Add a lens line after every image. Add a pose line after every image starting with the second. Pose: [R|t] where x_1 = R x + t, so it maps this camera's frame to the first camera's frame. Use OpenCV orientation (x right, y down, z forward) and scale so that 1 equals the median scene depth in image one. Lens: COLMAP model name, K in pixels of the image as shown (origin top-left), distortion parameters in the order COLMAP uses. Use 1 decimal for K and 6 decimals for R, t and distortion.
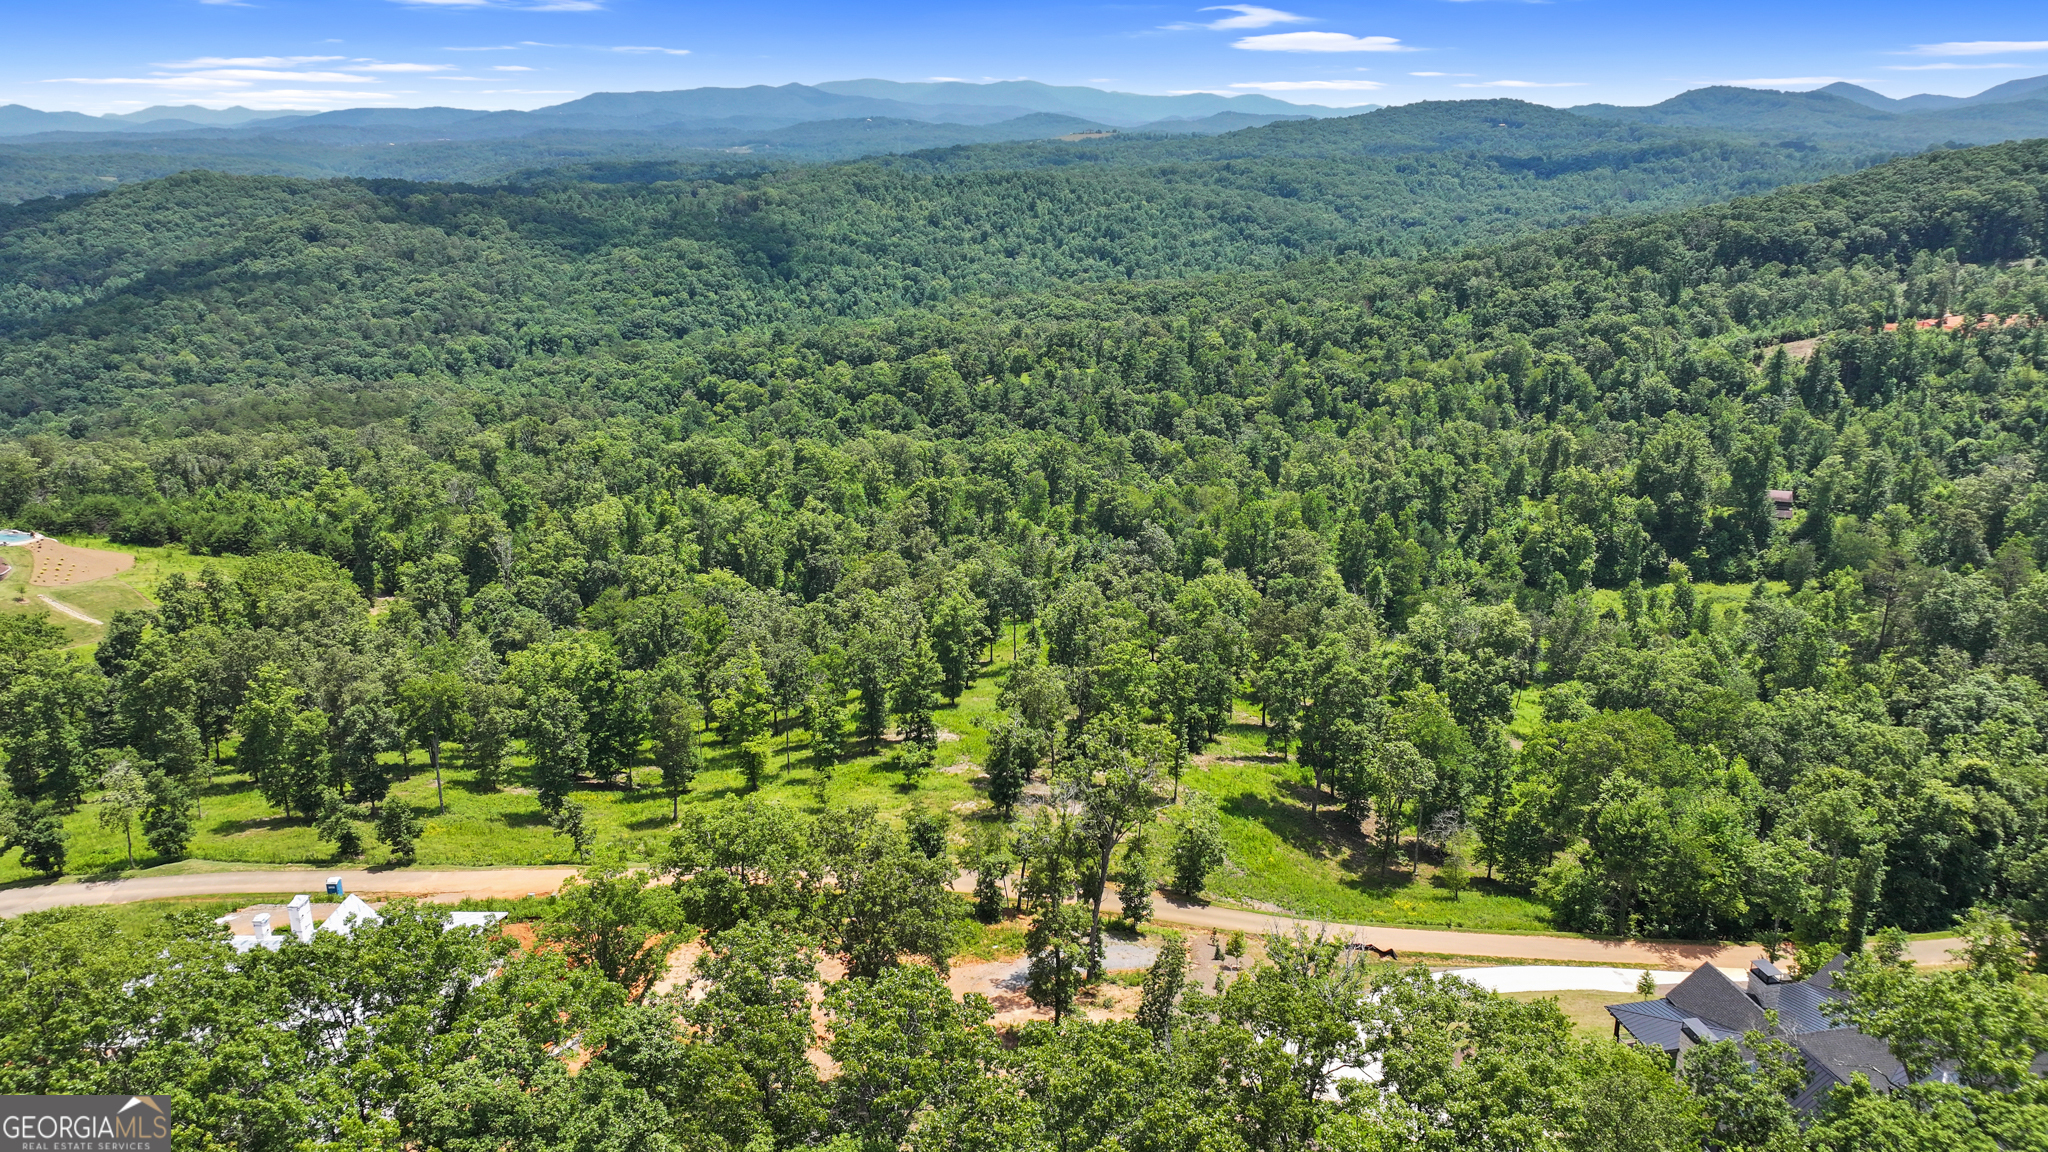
lens RADIAL K [[1428.8, 0, 1031.1], [0, 1428.8, 569.0], [0, 0, 1]] dist [-0.000110, 0.006496]
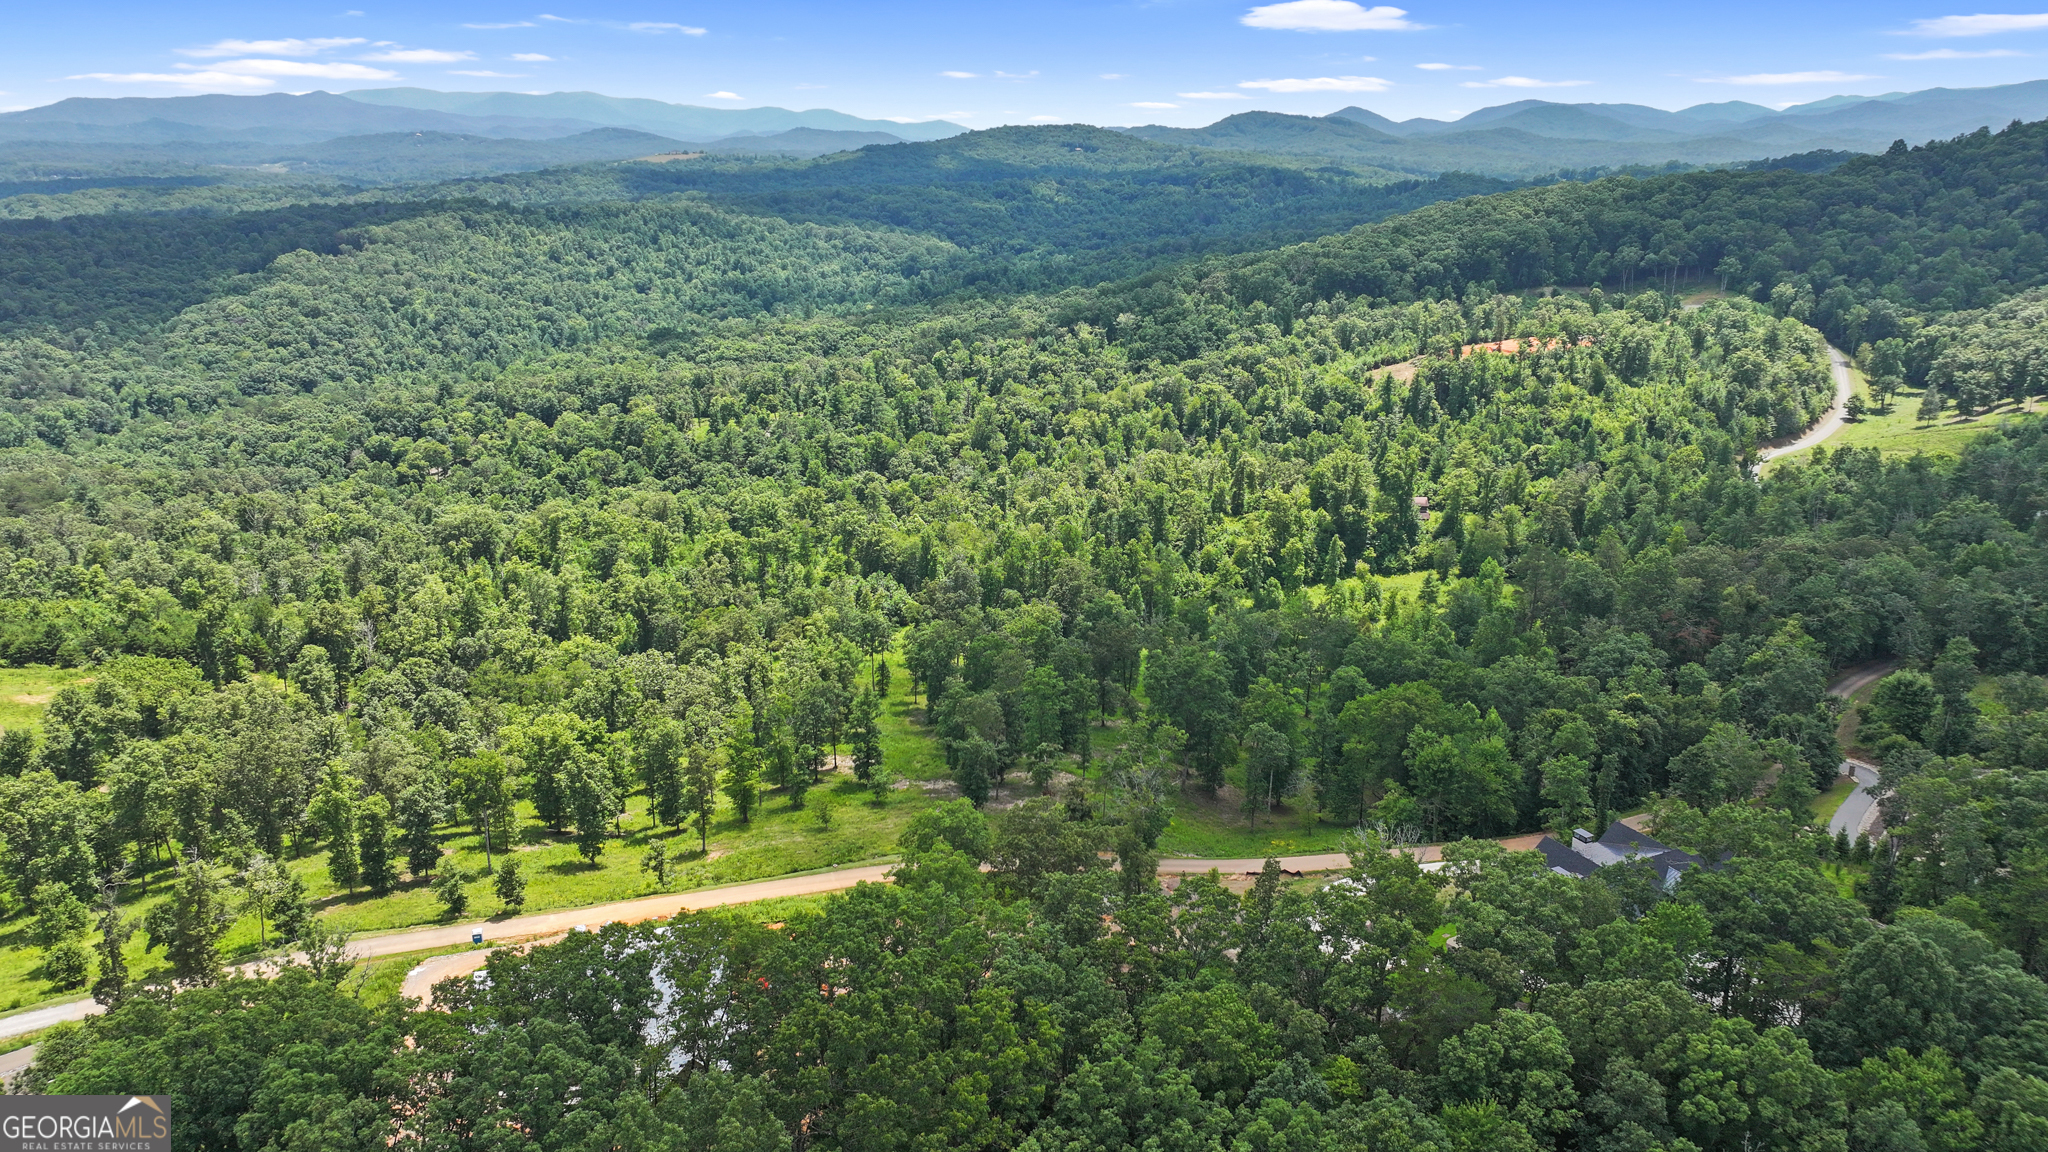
lens RADIAL K [[1441.5, 0, 1024.0], [0, 1441.5, 576.0], [0, 0, 1]] dist [0.000948, 0.009791]
pose [[0.960411, -0.076551, 0.267861, -0.098089], [0.078182, 0.996929, 0.004587, -0.012773], [-0.267390, 0.016537, 0.963447, -0.077601]]
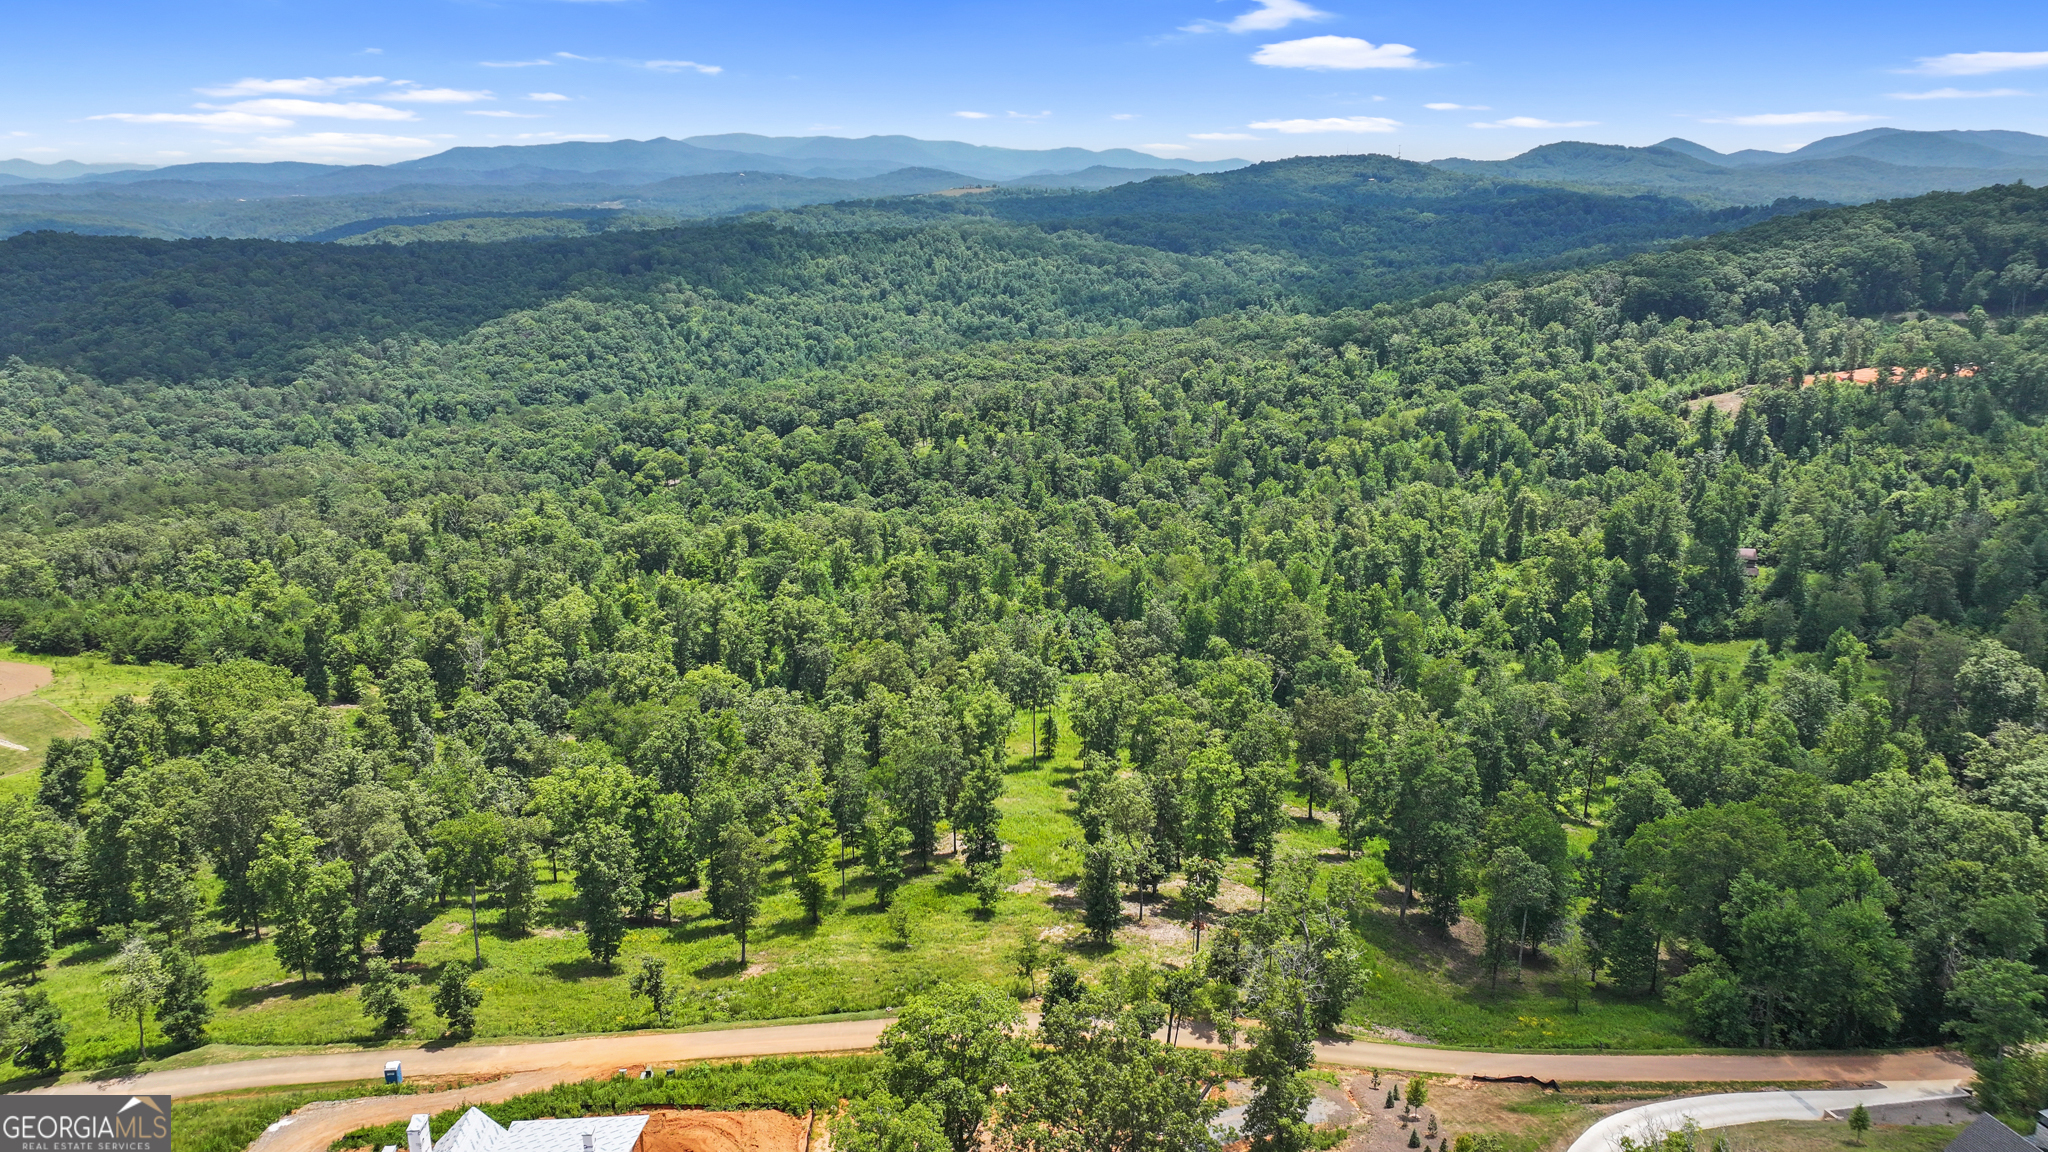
lens RADIAL K [[1428.8, 0, 1031.1], [0, 1428.8, 569.0], [0, 0, 1]] dist [-0.000110, 0.006496]
pose [[0.996112, -0.025181, 0.084418, -0.044906], [0.028072, 0.999053, -0.033239, -0.013810], [-0.083501, 0.035480, 0.995876, 0.020473]]
